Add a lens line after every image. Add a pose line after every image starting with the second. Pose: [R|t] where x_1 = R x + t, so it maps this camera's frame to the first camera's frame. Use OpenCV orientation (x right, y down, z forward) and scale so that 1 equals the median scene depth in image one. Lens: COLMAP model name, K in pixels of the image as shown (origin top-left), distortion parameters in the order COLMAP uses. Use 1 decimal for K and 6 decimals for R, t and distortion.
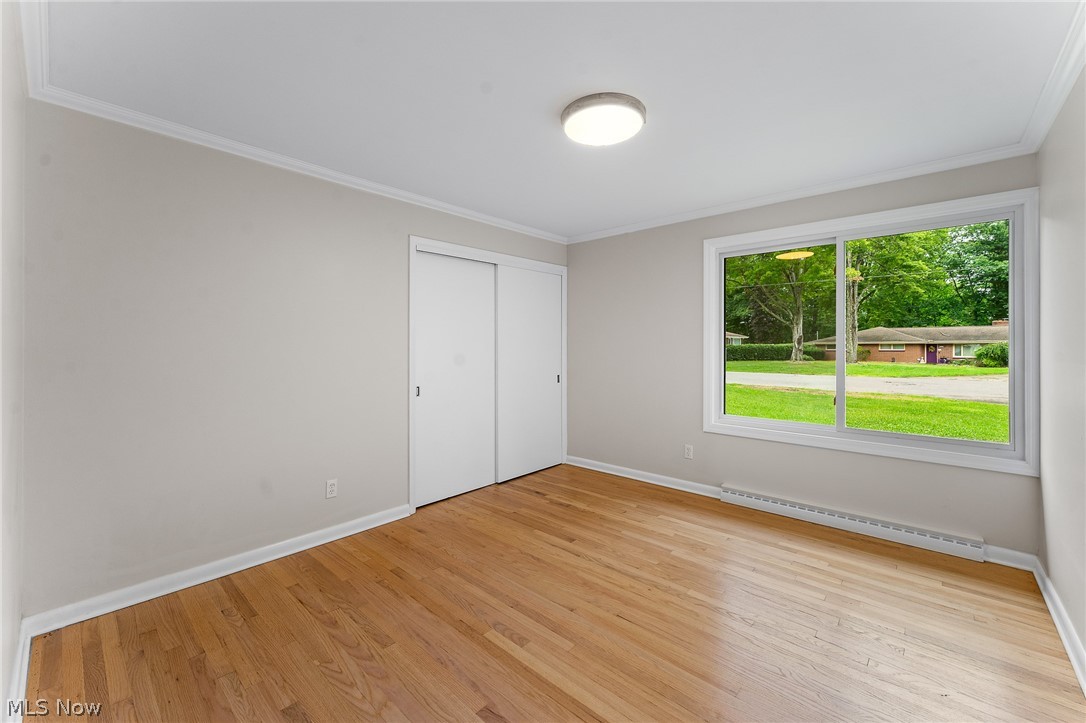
lens RADIAL K [[433.9, 0, 544.0], [0, 433.9, 346.8], [0, 0, 1]] dist [-0.000012, 0.000025]
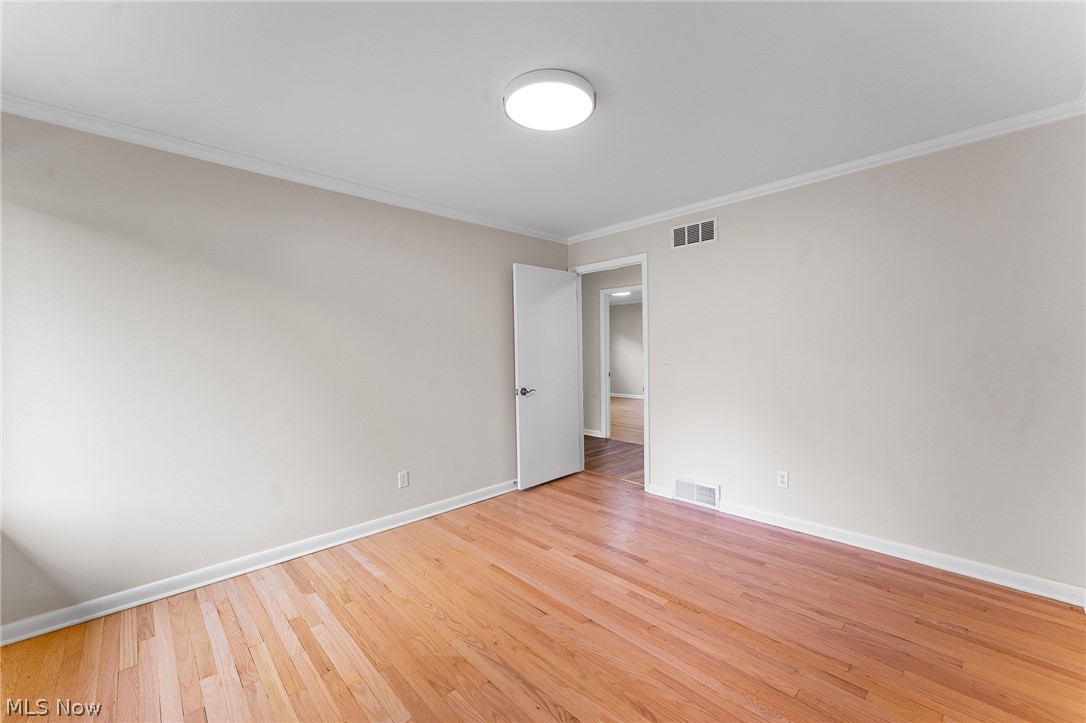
lens RADIAL K [[433.9, 0, 544.0], [0, 433.9, 346.8], [0, 0, 1]] dist [-0.000012, 0.000025]
pose [[-0.996933, 0.013771, 0.077040, 0.082436], [0.013678, 0.999905, -0.001737, -0.010425], [-0.077057, -0.000678, -0.997026, 1.935118]]
